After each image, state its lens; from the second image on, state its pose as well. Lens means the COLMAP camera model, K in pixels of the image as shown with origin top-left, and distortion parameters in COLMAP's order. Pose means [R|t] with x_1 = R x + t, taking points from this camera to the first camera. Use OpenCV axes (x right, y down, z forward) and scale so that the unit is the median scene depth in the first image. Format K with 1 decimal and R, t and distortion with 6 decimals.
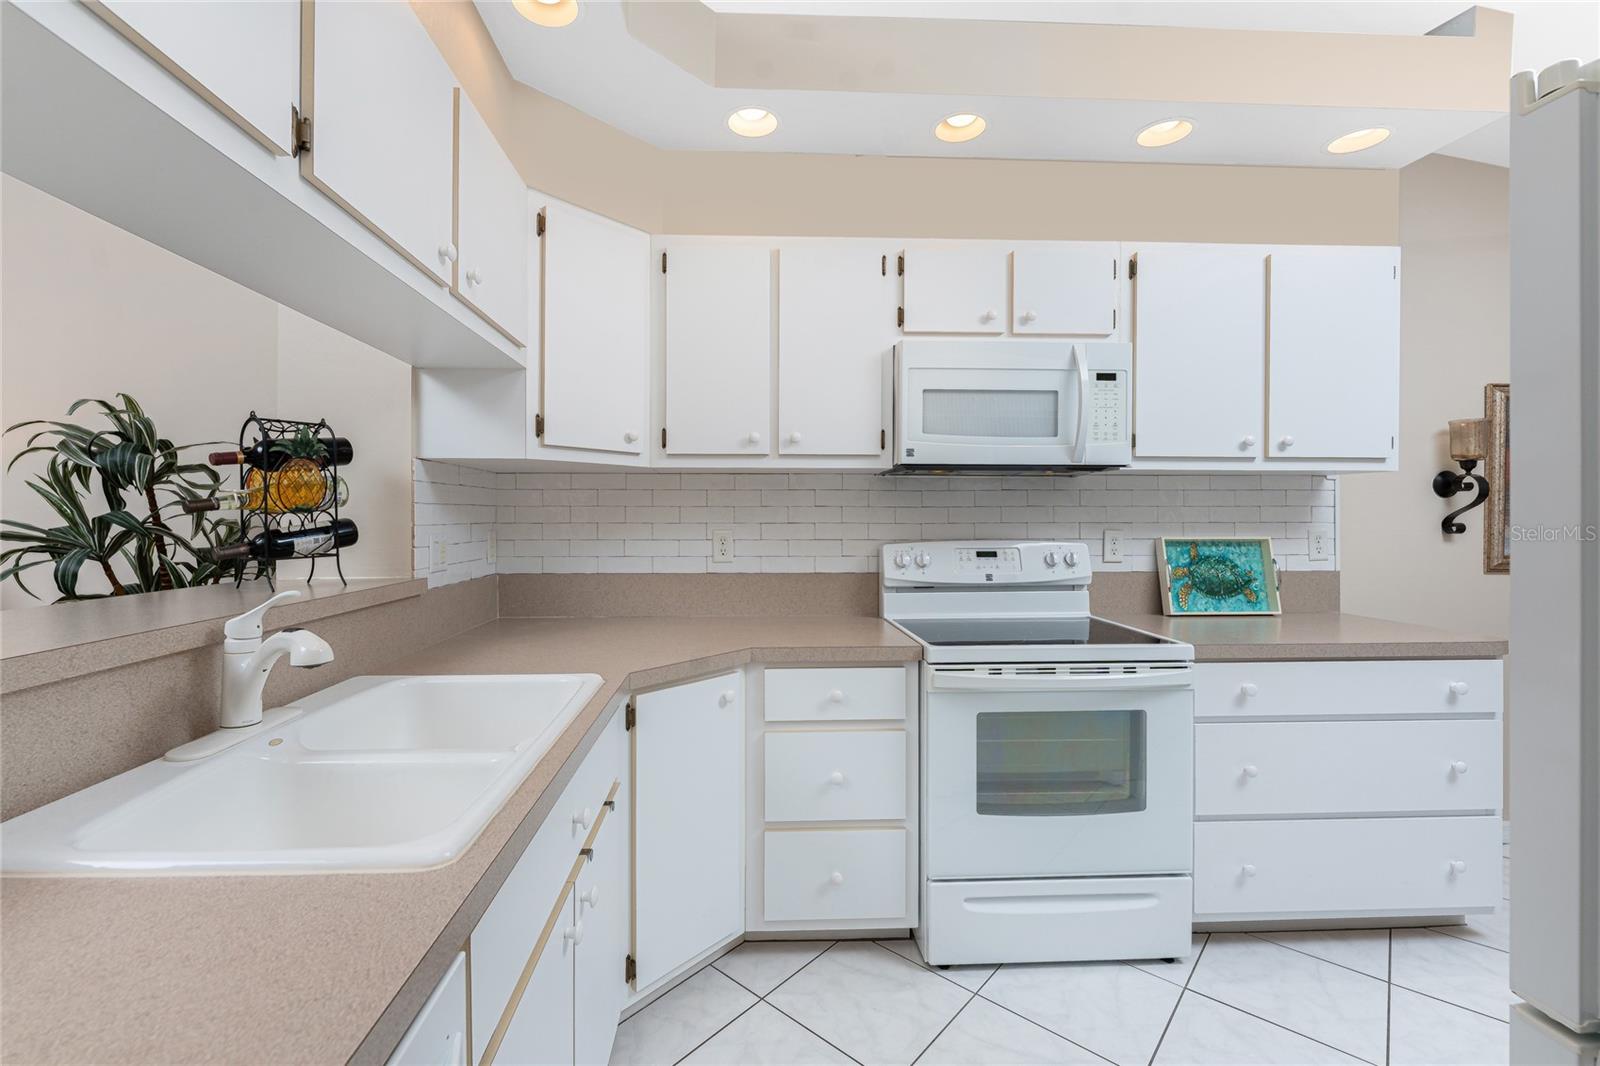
lens RADIAL K [[657.8, 0, 761.9], [0, 657.8, 526.3], [0, 0, 1]] dist [-0.000697, -0.000036]
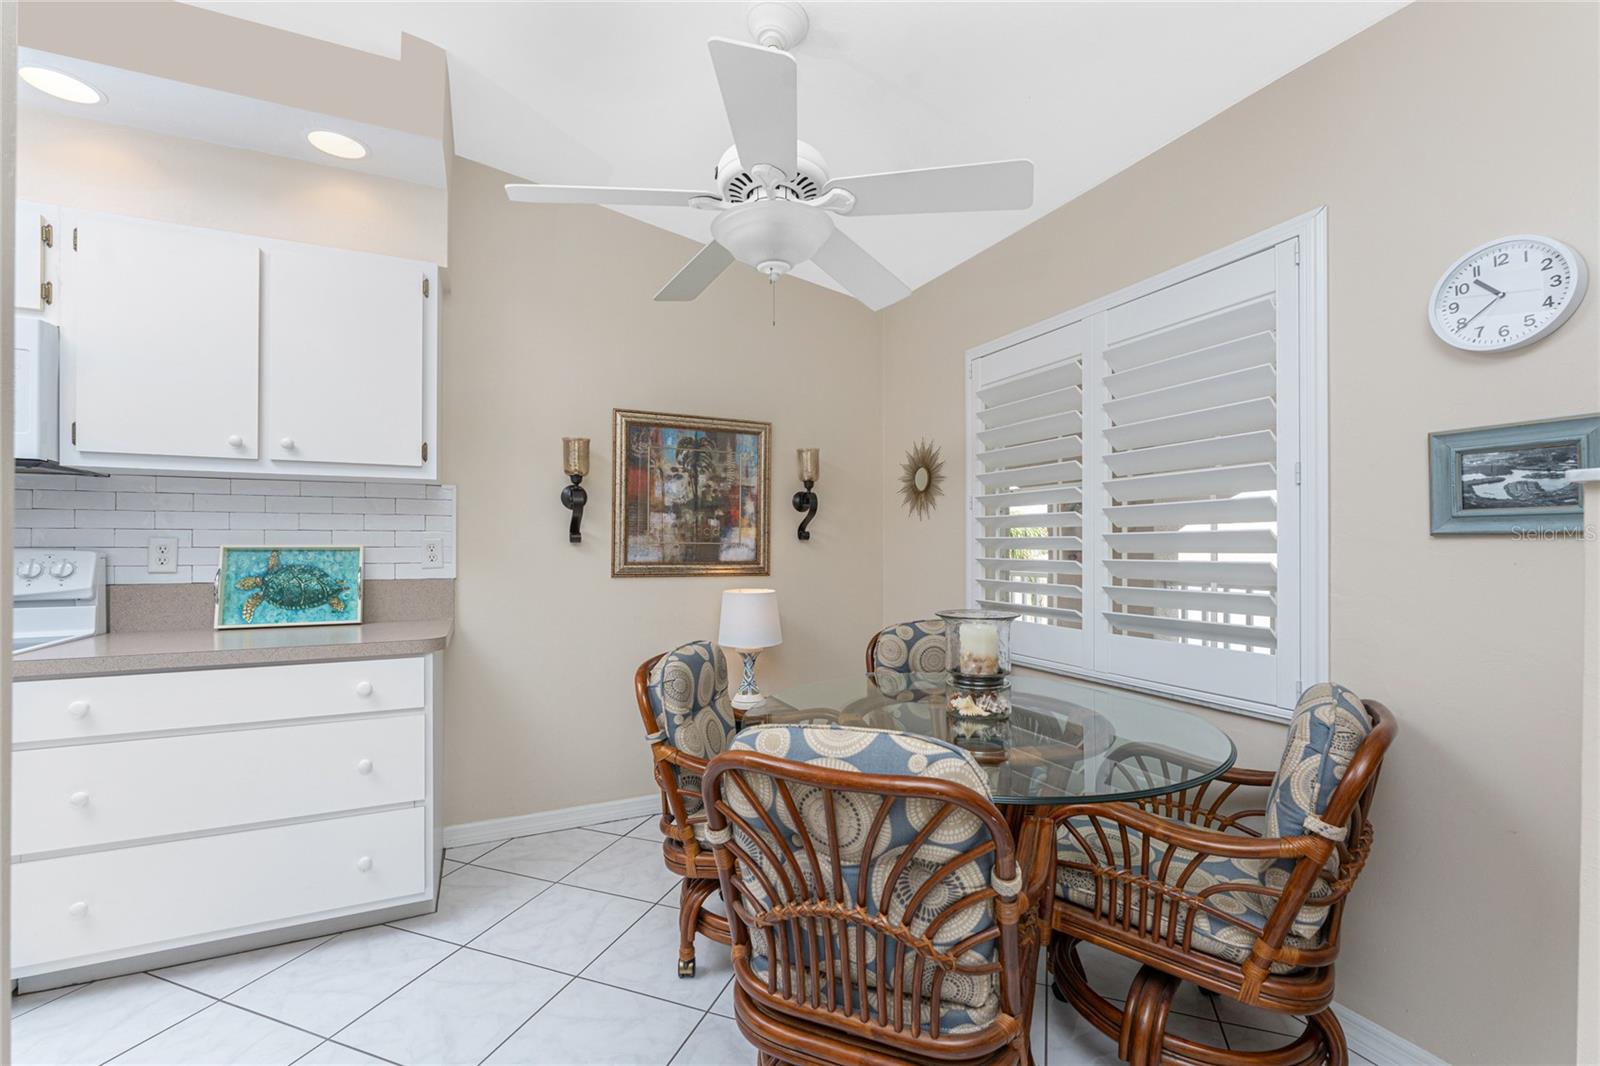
lens RADIAL K [[671.7, 0, 792.5], [0, 671.7, 541.9], [0, 0, 1]] dist [-0.003773, -0.000261]
pose [[0.923903, 0.002760, 0.382617, 1.020401], [0.001989, 0.999926, -0.012018, 0.026115], [-0.382622, 0.011864, 0.923829, -0.181557]]
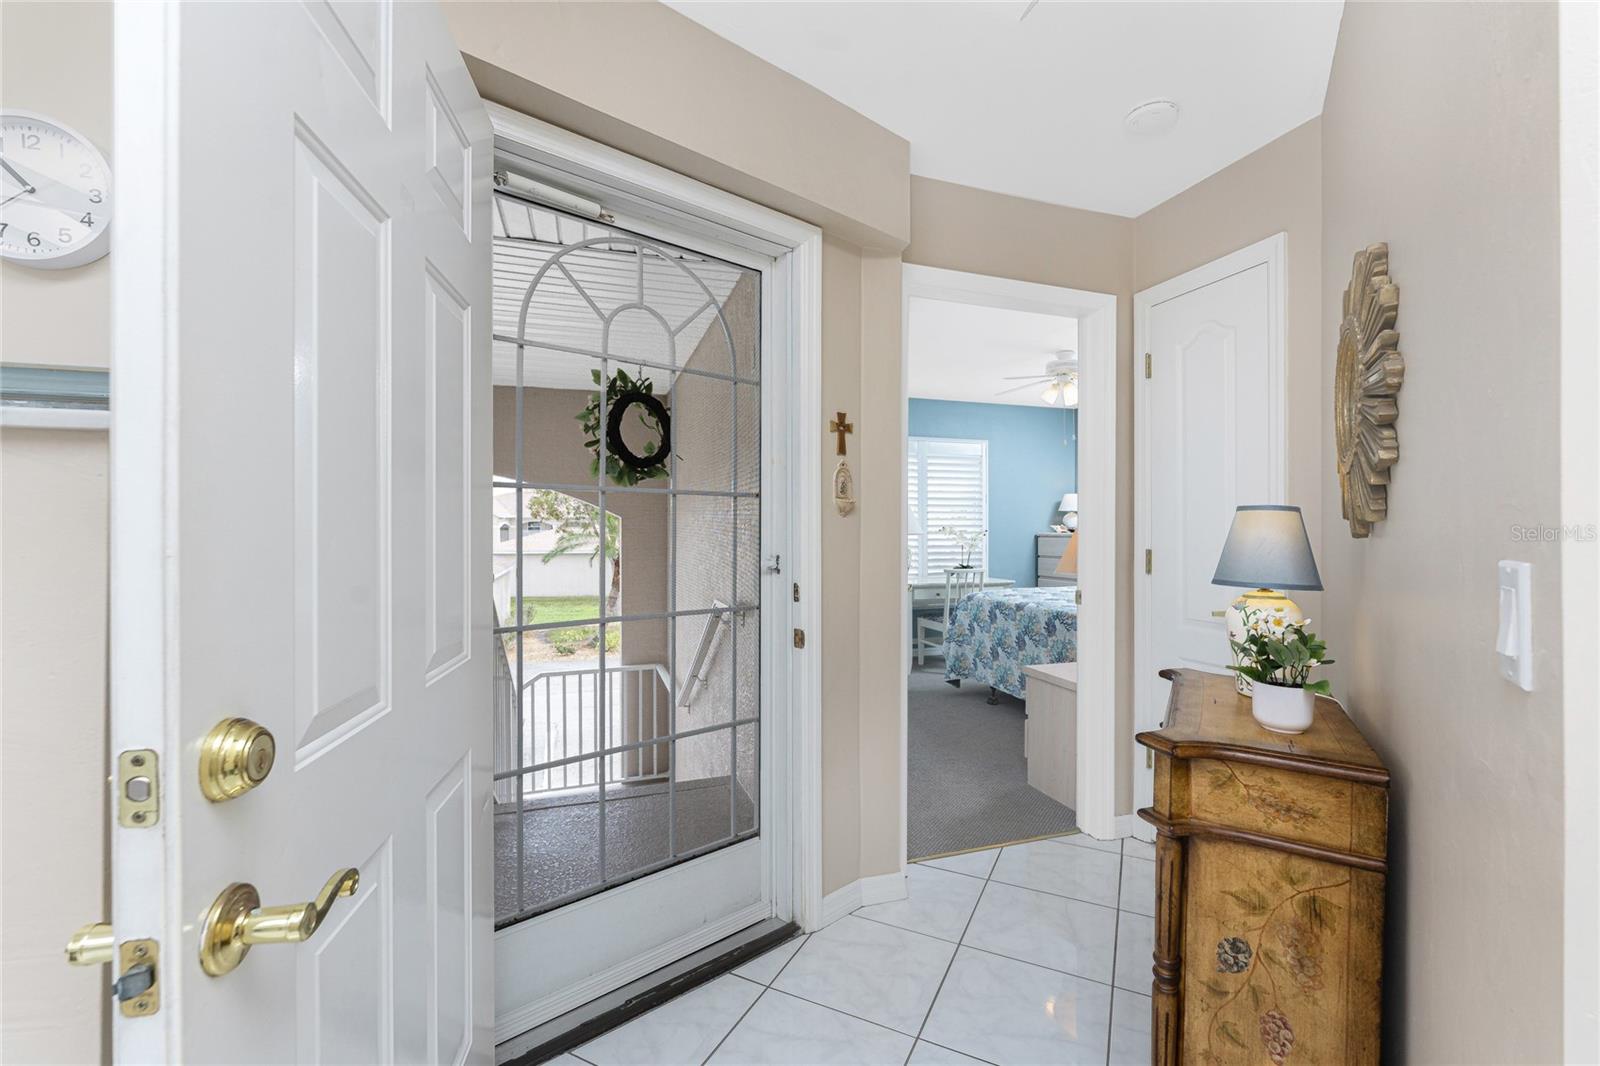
lens RADIAL K [[670.0, 0, 806.1], [0, 670.0, 530.8], [0, 0, 1]] dist [-0.002627, -0.000236]
pose [[-0.288192, -0.002882, 0.957568, 1.249224], [0.006699, 0.999965, 0.005026, 0.027317], [-0.957549, 0.007863, -0.288162, -0.234714]]
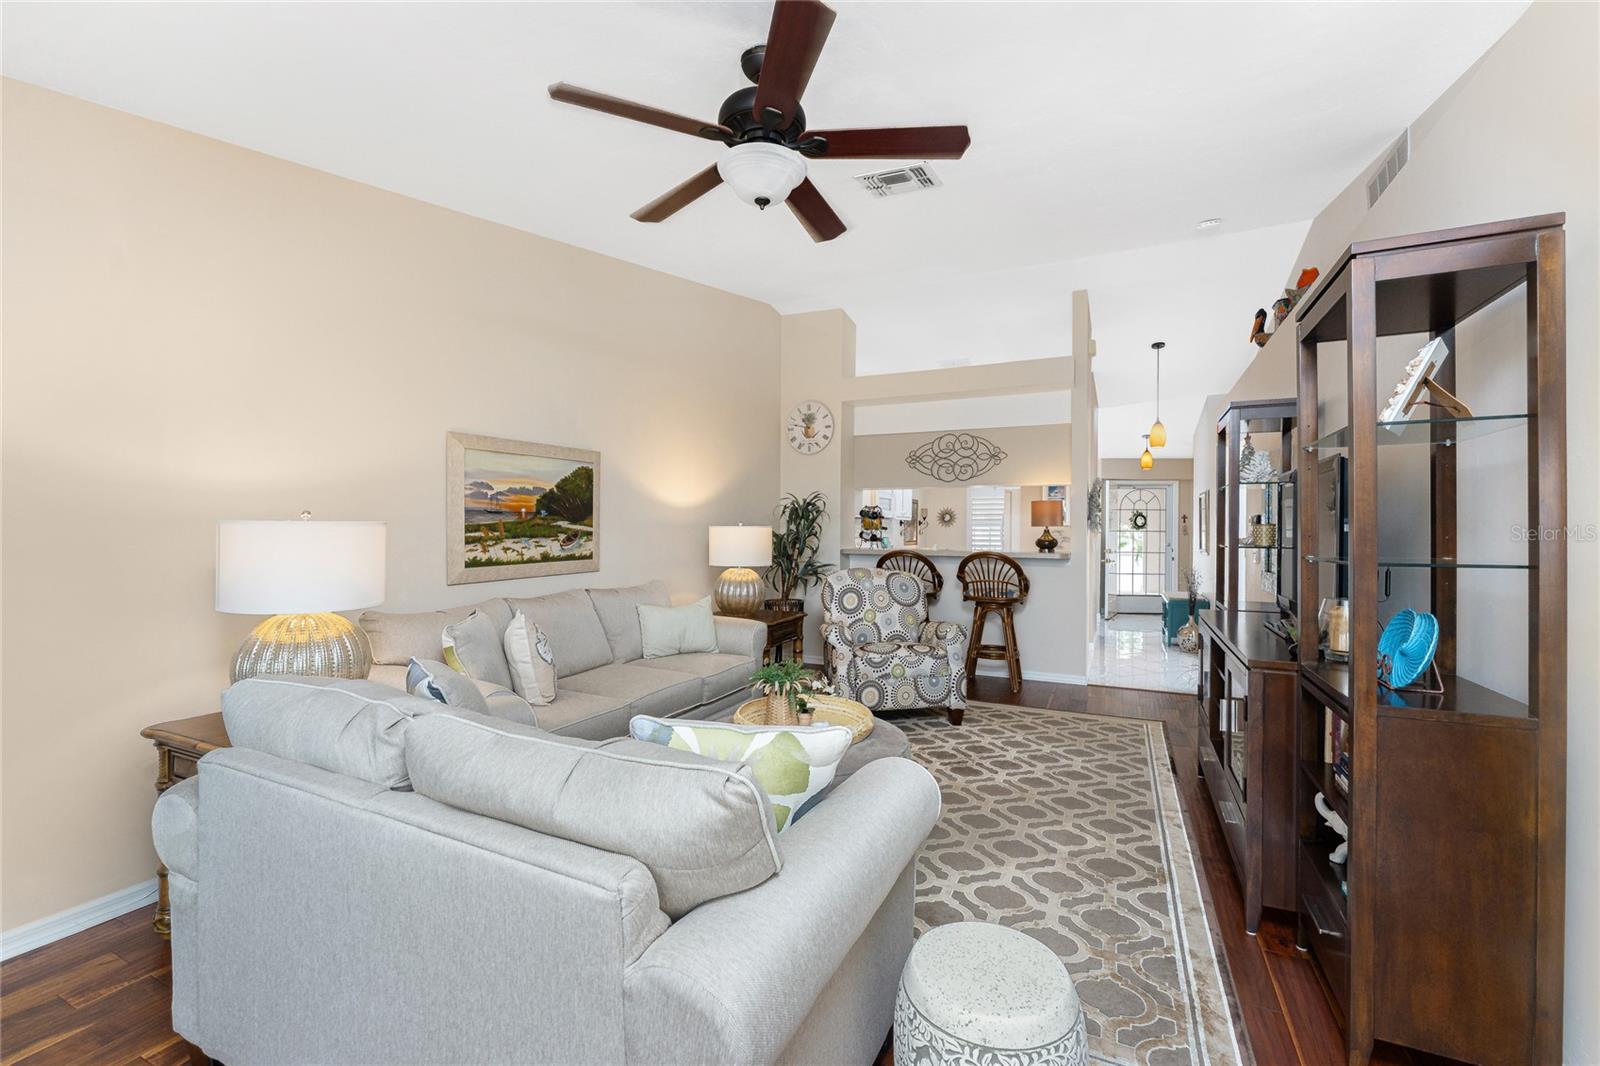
lens RADIAL K [[659.4, 0, 793.9], [0, 659.4, 531.9], [0, 0, 1]] dist [-0.014702, 0.000005]
pose [[0.470882, 0.004054, 0.882187, -2.890573], [0.001604, 0.999984, -0.005451, 0.009099], [-0.882195, 0.003982, 0.470868, -0.298150]]
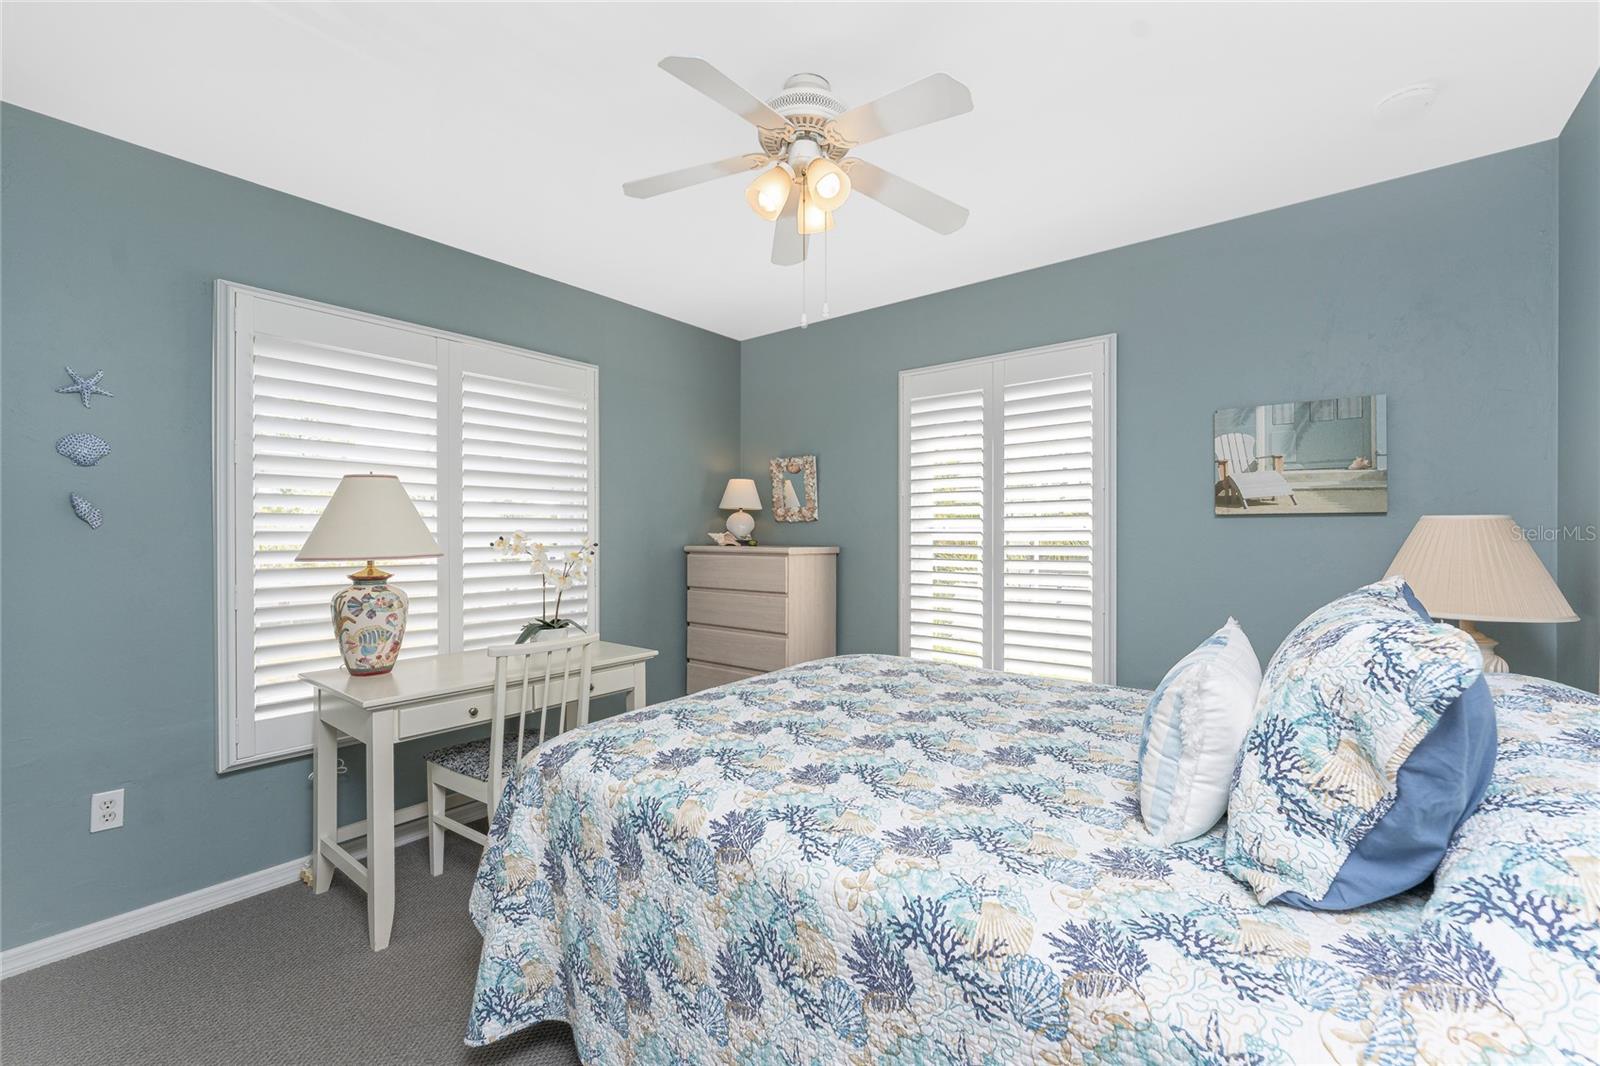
lens RADIAL K [[670.0, 0, 806.1], [0, 670.0, 530.8], [0, 0, 1]] dist [-0.002627, -0.000236]
pose [[-0.763227, 0.001926, 0.646127, 2.476026], [0.005016, 0.999983, 0.002945, 0.016760], [-0.646111, 0.005488, -0.763224, -0.981568]]
